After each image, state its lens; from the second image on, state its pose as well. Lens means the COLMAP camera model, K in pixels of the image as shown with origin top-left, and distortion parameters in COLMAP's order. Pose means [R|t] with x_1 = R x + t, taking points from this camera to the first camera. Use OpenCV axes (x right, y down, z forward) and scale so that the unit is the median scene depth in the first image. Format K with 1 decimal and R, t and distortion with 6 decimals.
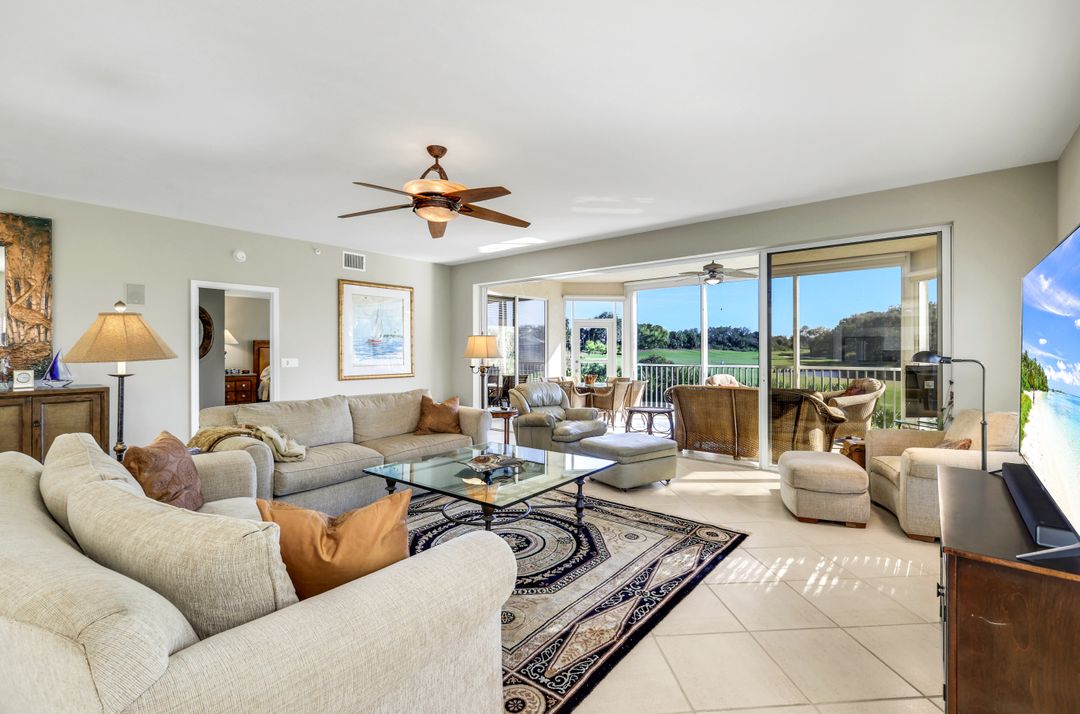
lens RADIAL K [[486.5, 0, 542.6], [0, 486.5, 354.1], [0, 0, 1]] dist [-0.000044, -0.002345]
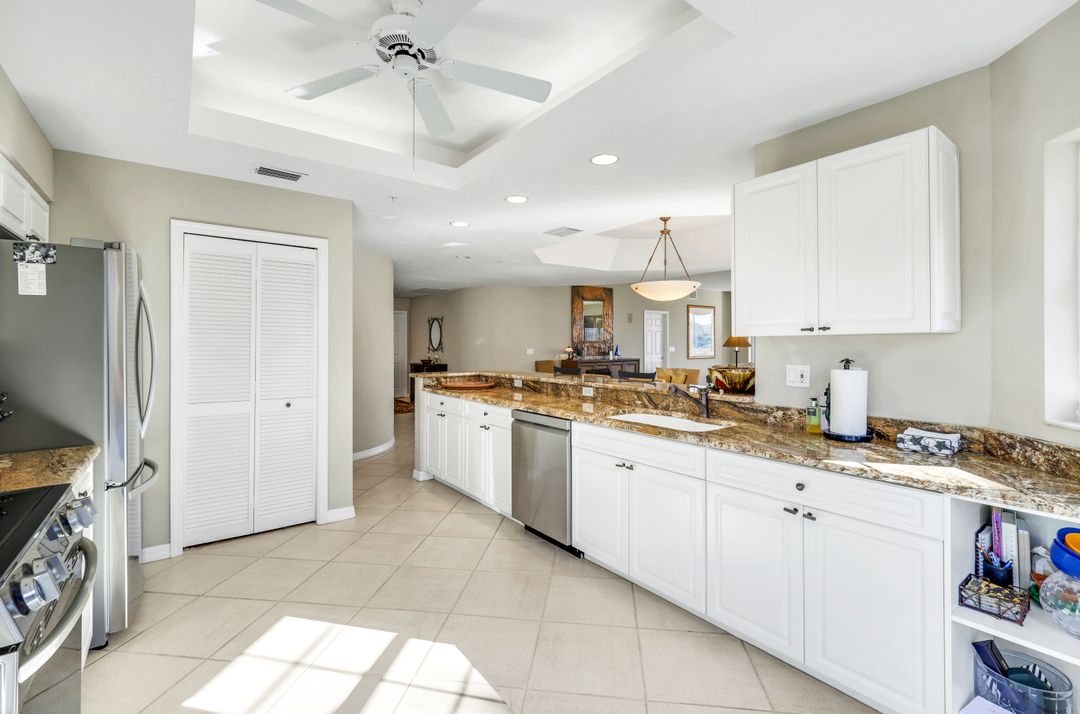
lens RADIAL K [[486.5, 0, 540.1], [0, 486.5, 341.7], [0, 0, 1]] dist [-0.000044, -0.002345]
pose [[0.972176, -0.001865, -0.234245, -0.547713], [-0.000331, 0.999956, -0.009336, 0.004435], [0.234252, 0.009154, 0.972133, -0.963071]]
